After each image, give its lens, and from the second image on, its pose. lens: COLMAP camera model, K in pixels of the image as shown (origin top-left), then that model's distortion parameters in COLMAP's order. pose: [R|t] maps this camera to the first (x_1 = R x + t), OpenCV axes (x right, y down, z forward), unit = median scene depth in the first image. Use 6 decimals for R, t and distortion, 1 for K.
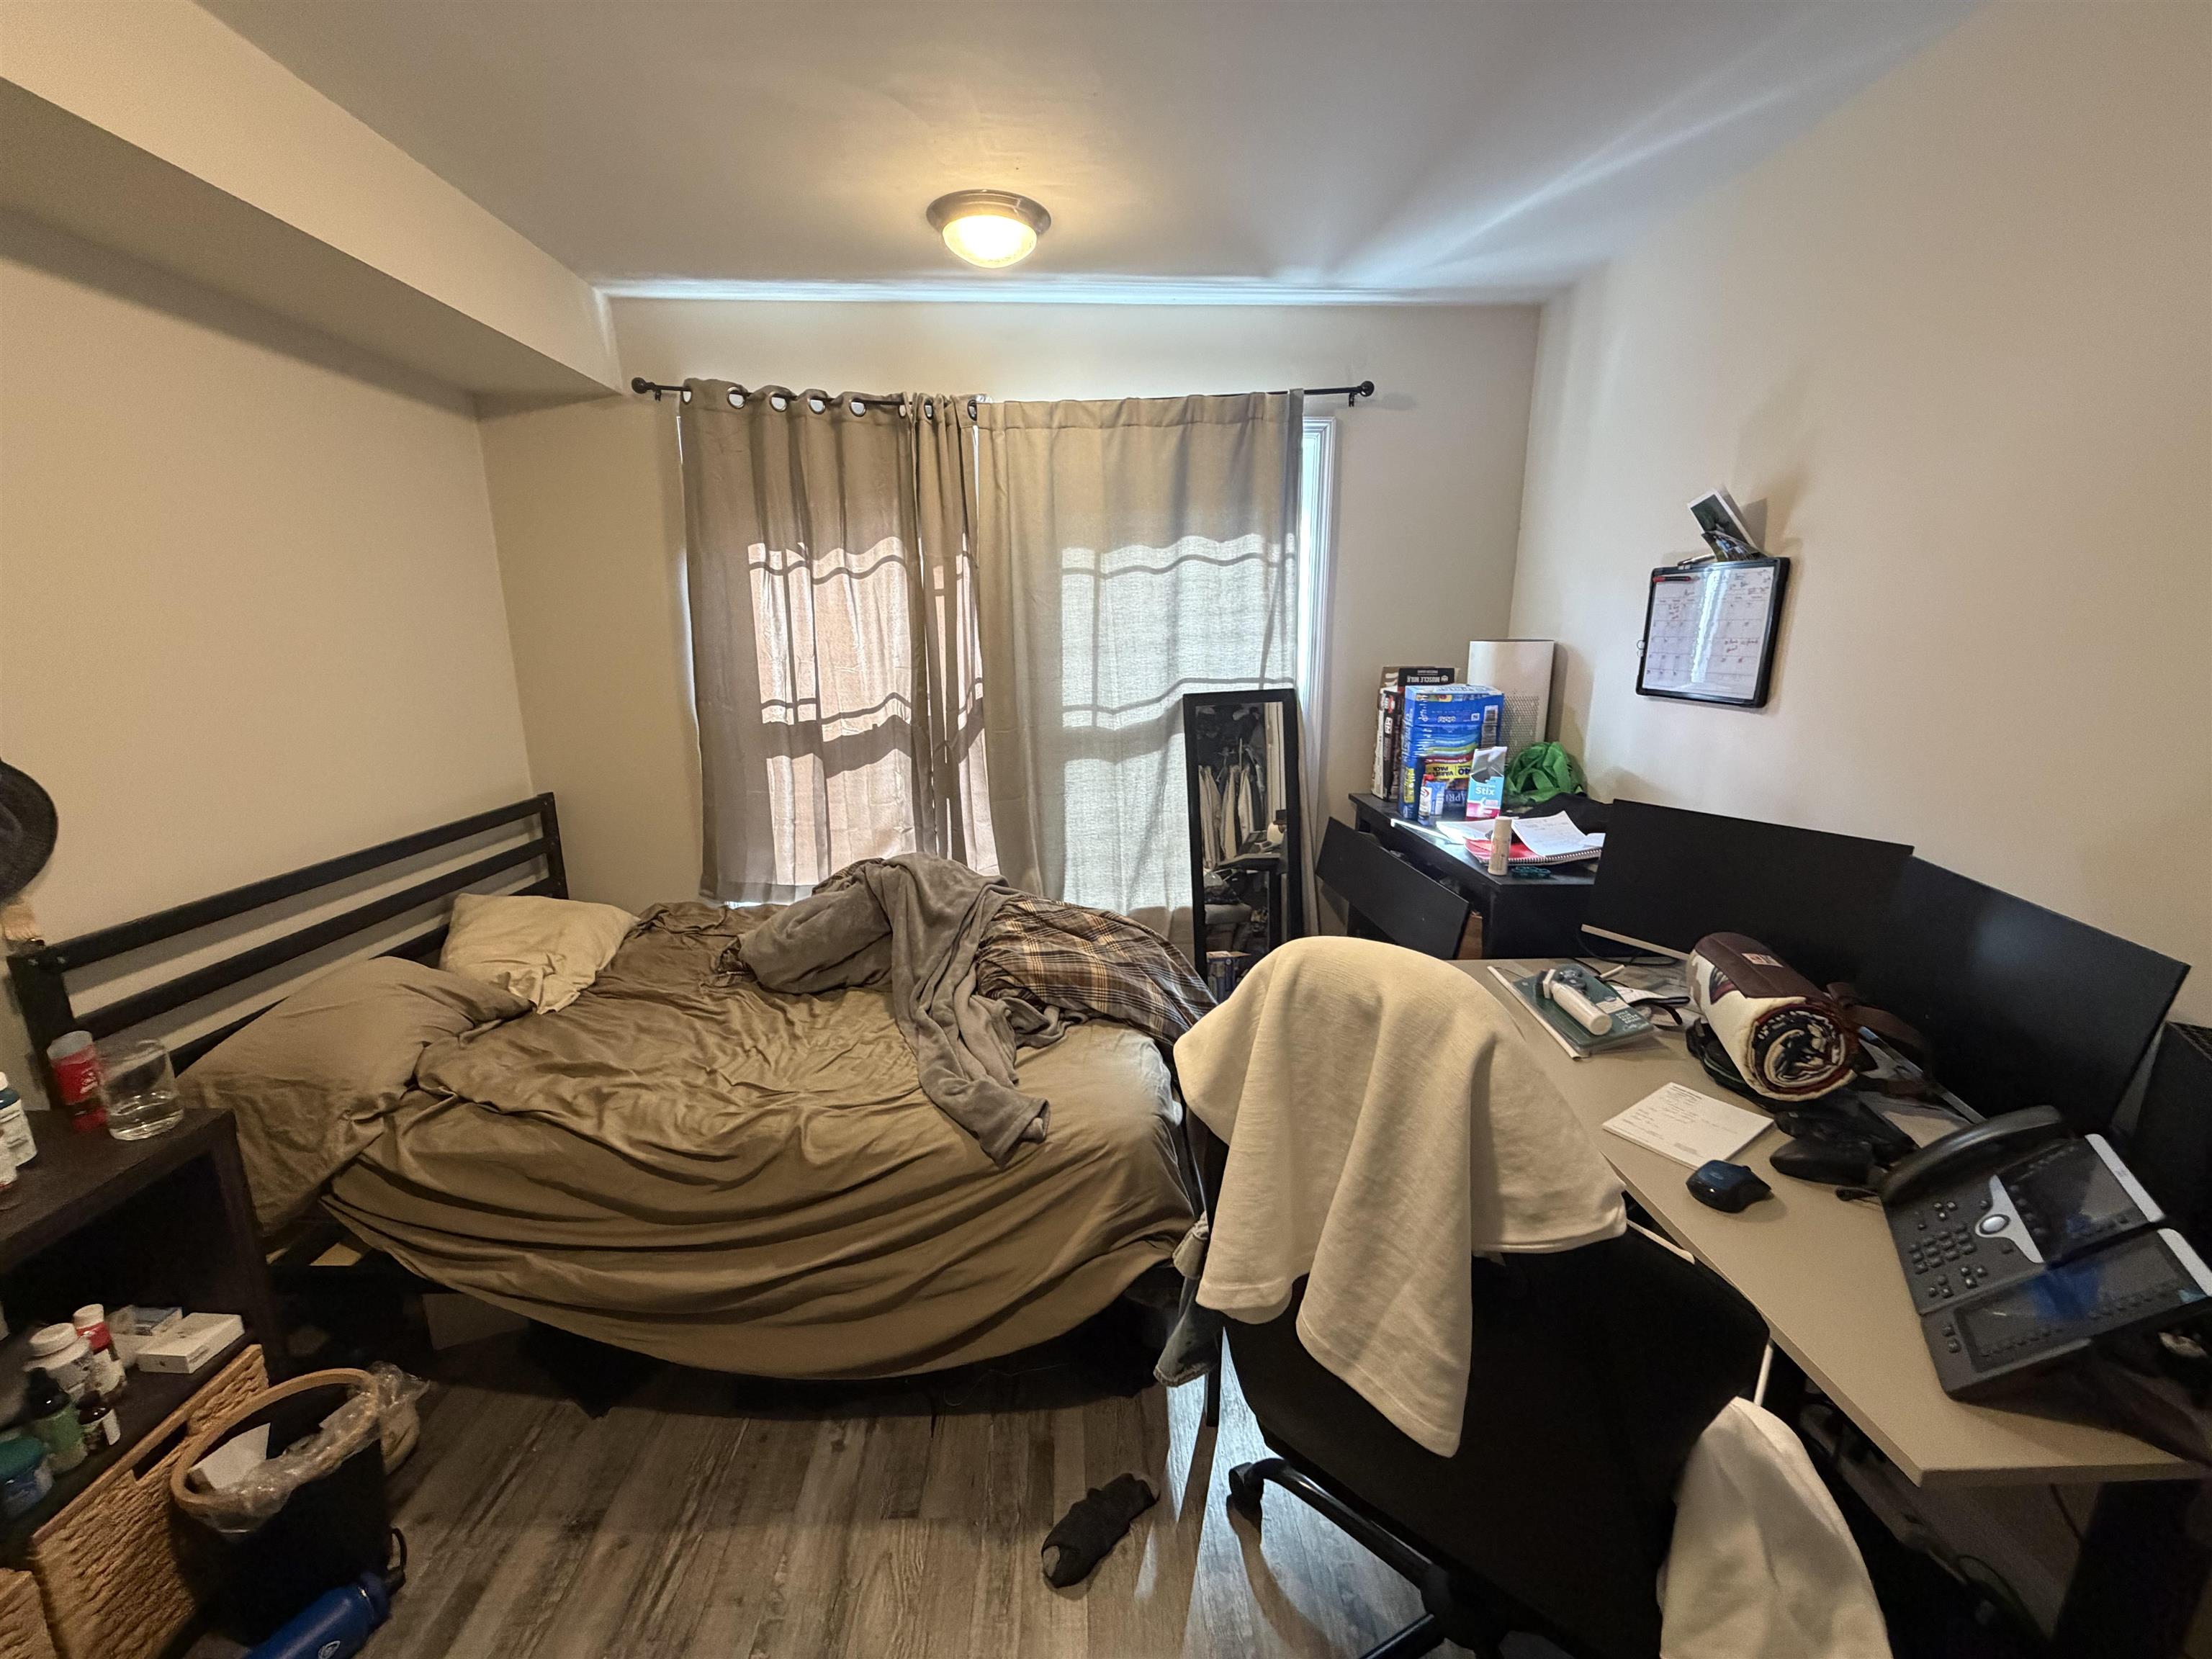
lens RADIAL K [[874.6, 0, 1105.3], [0, 874.6, 828.7], [0, 0, 1]] dist [-0.000803, -0.000063]
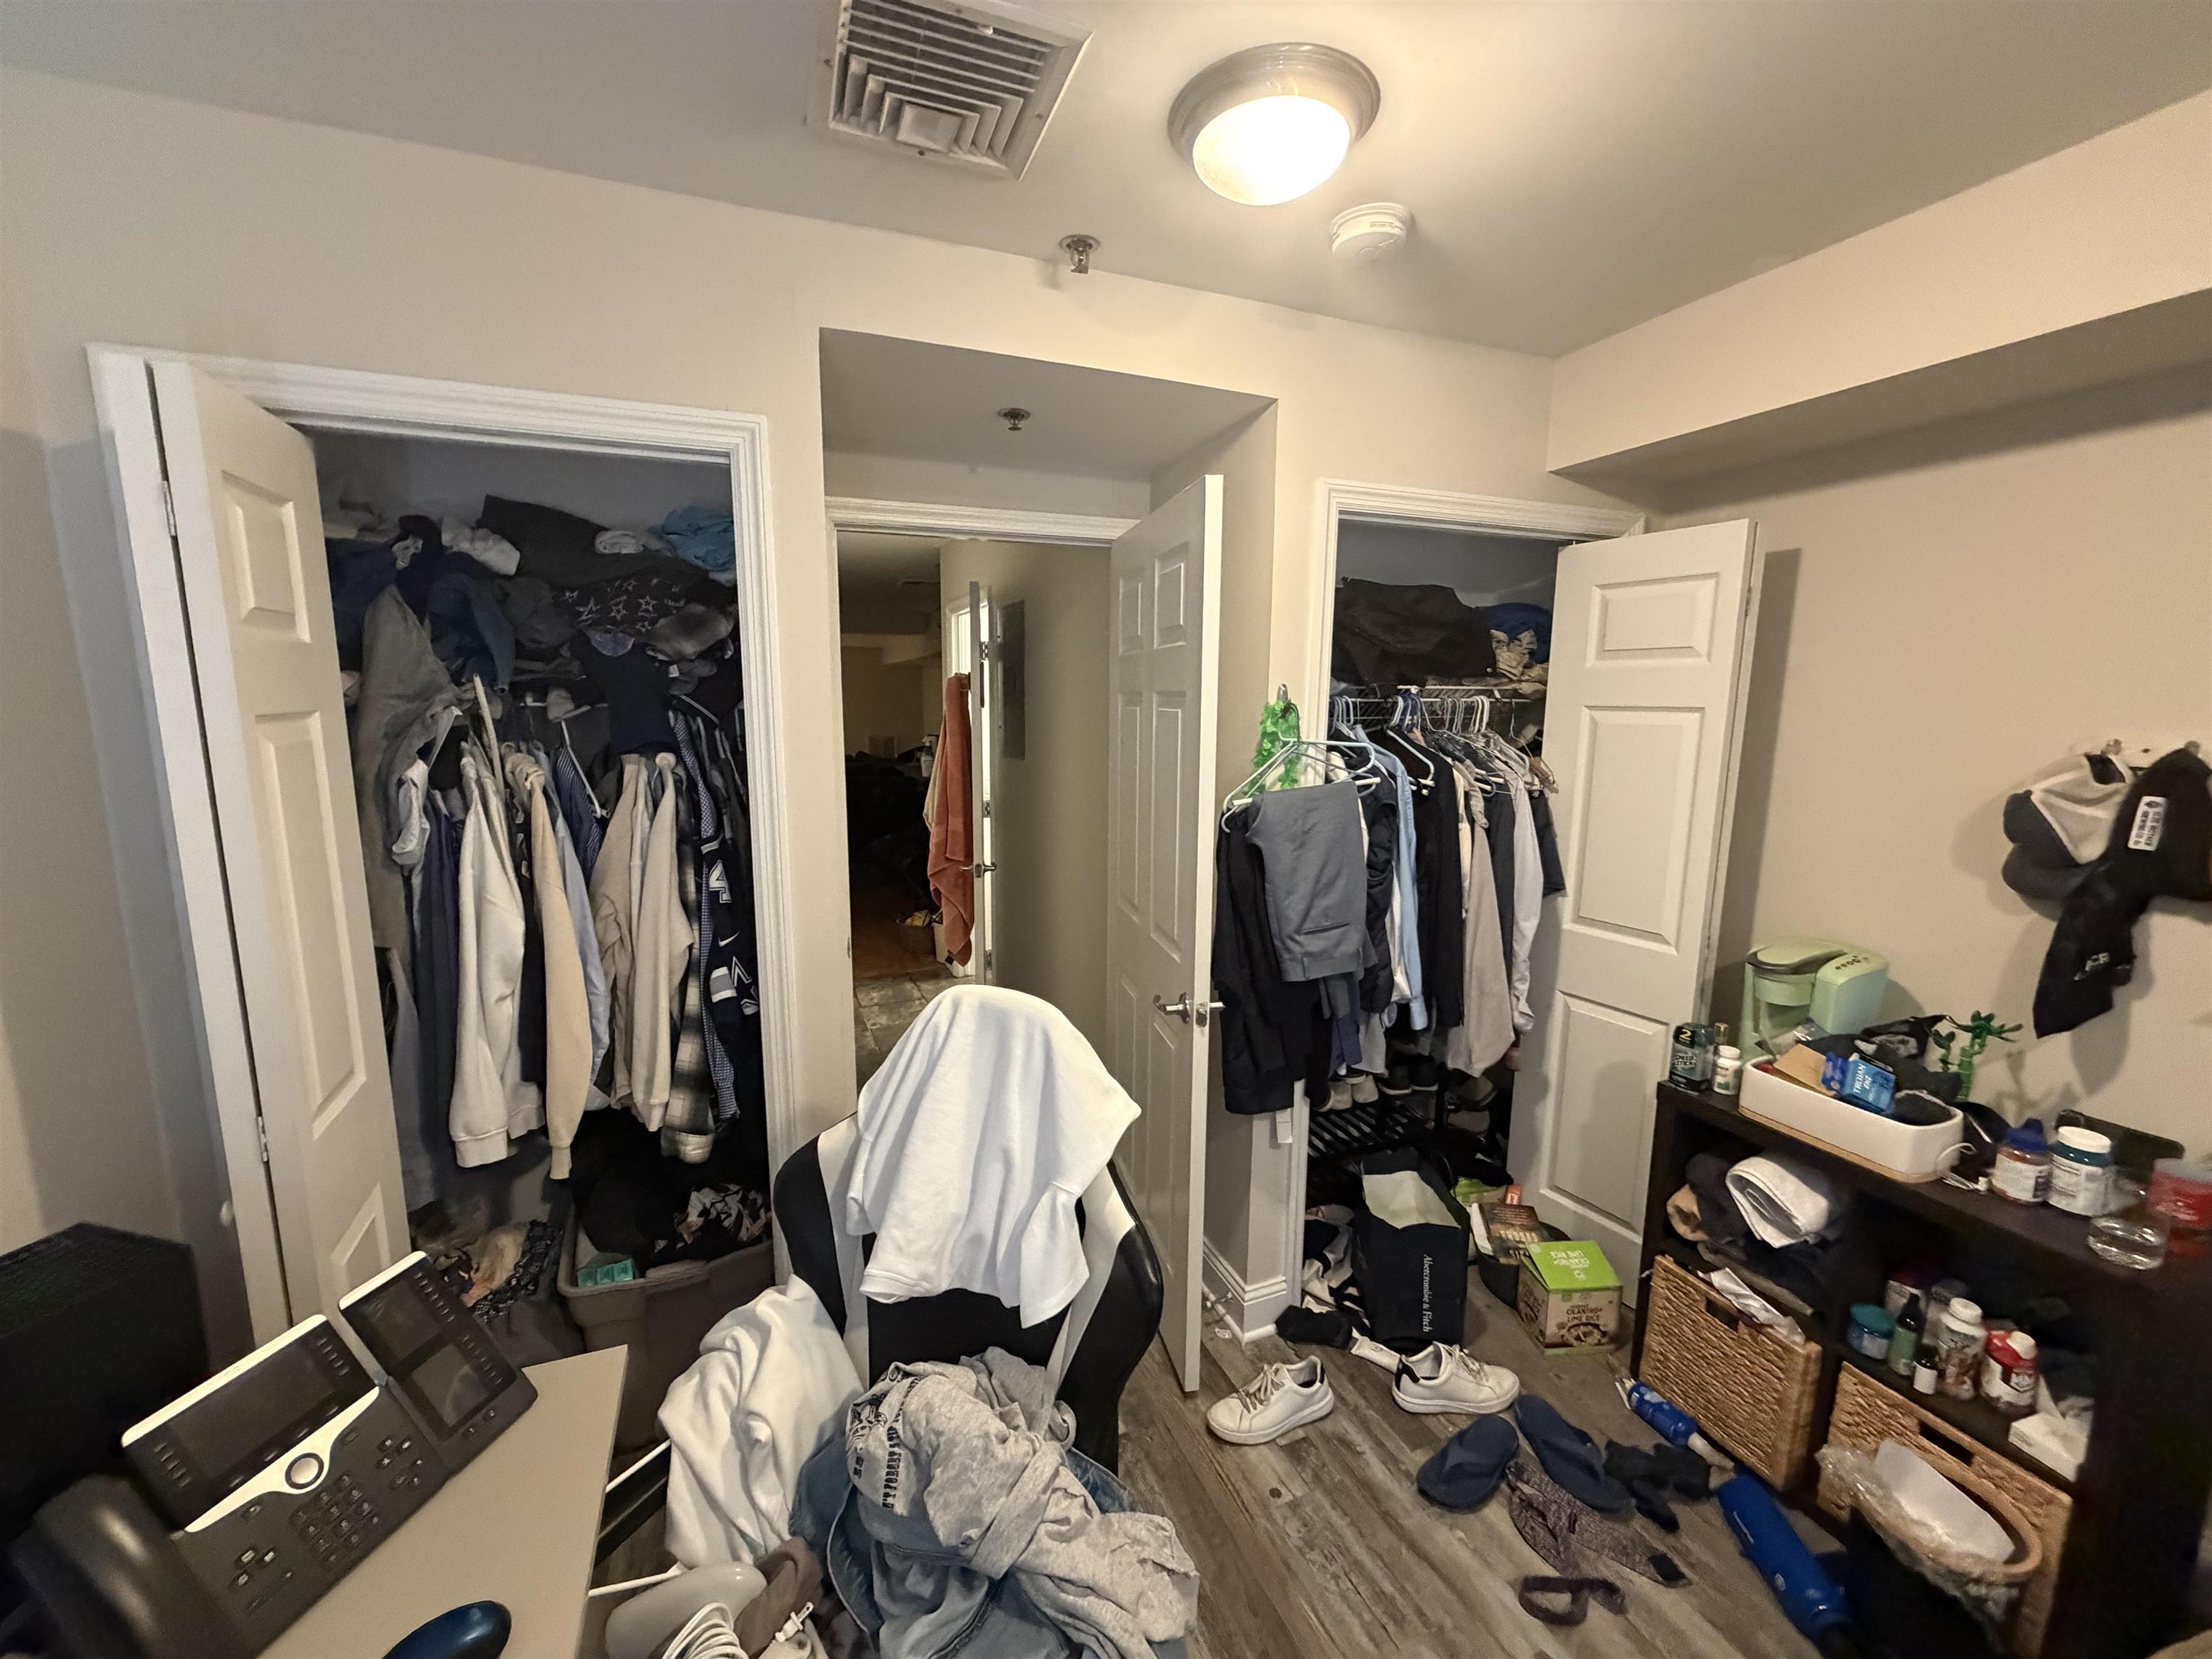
lens RADIAL K [[874.6, 0, 1098.2], [0, 874.6, 831.4], [0, 0, 1]] dist [-0.000803, -0.000063]
pose [[-0.935774, 0.040621, -0.350252, 0.430272], [-0.092162, 0.930632, 0.354162, -0.419905], [0.340342, 0.363695, -0.867118, 1.410822]]
